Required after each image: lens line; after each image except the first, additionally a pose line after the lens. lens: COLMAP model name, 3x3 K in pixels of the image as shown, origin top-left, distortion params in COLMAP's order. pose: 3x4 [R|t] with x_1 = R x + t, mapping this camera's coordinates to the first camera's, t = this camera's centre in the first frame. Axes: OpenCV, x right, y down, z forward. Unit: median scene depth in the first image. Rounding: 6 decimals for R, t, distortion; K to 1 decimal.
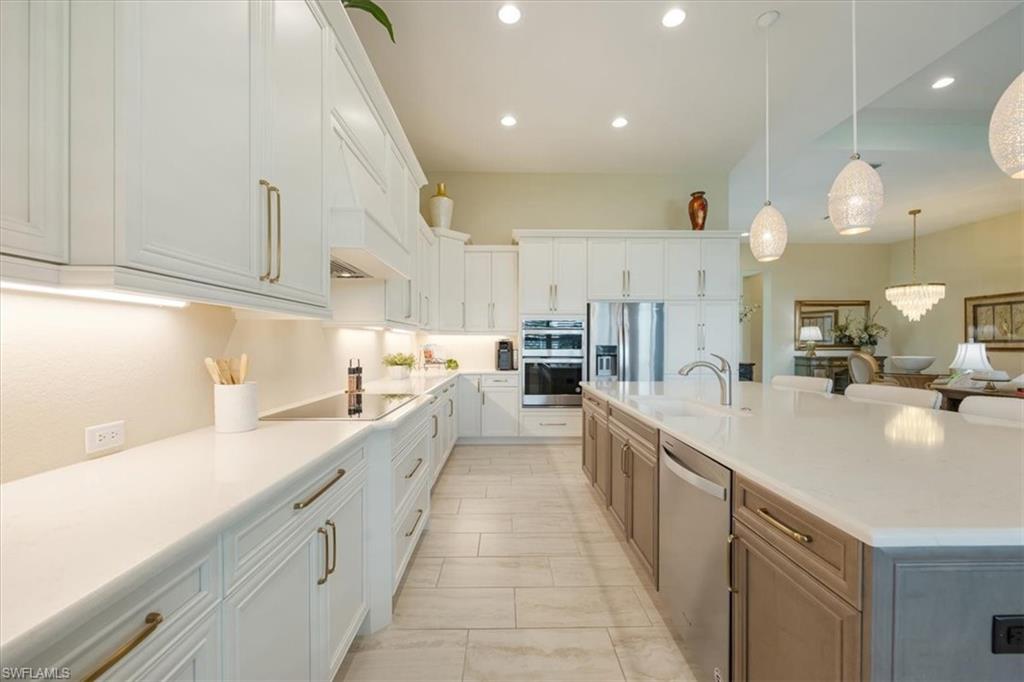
lens RADIAL K [[411.1, 0, 512.7], [0, 411.1, 348.6], [0, 0, 1]] dist [-0.003987, -0.000116]
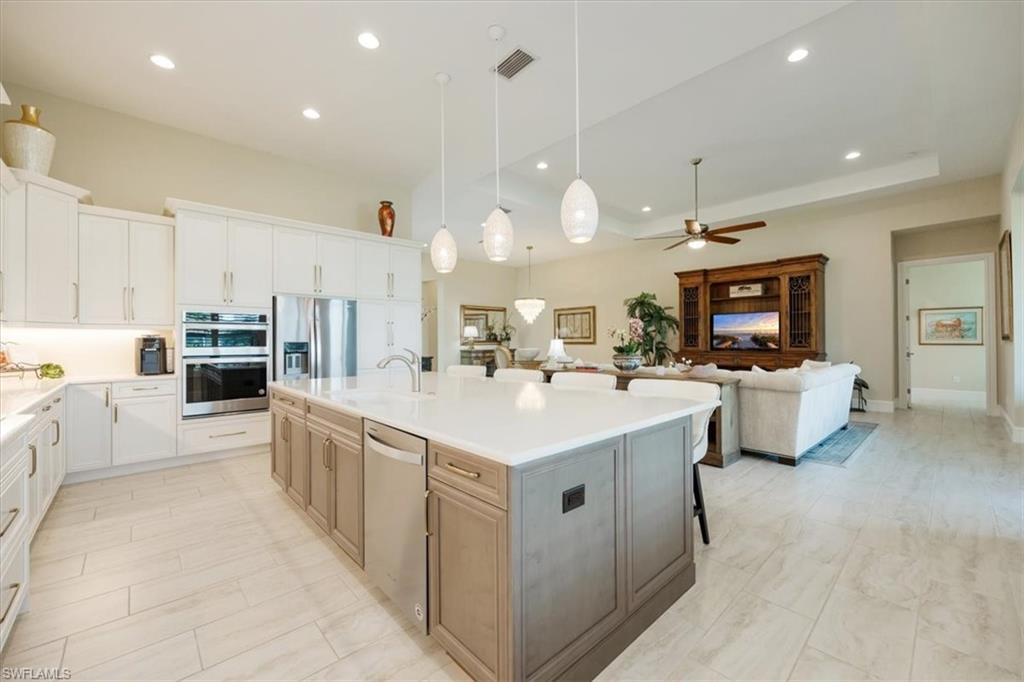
lens RADIAL K [[410.2, 0, 511.2], [0, 410.2, 339.0], [0, 0, 1]] dist [-0.000524, -0.000503]
pose [[0.746008, -0.001092, 0.665937, -0.030492], [0.010828, 0.999886, -0.010490, 0.000390], [-0.665849, 0.015036, 0.745935, -0.032545]]
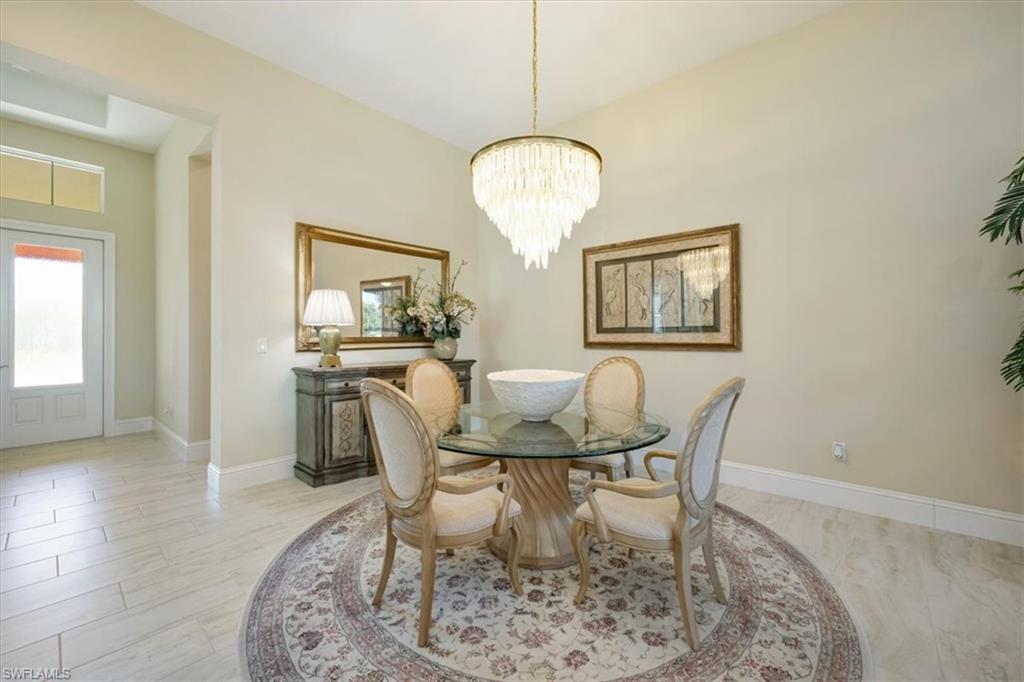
lens RADIAL K [[409.7, 0, 512.5], [0, 409.7, 336.7], [0, 0, 1]] dist [0.000133, -0.000004]
pose [[0.668588, -0.004282, 0.743621, 0.837317], [0.010063, 0.999944, -0.003289, -0.010782], [-0.743565, 0.009682, 0.668594, 0.923993]]
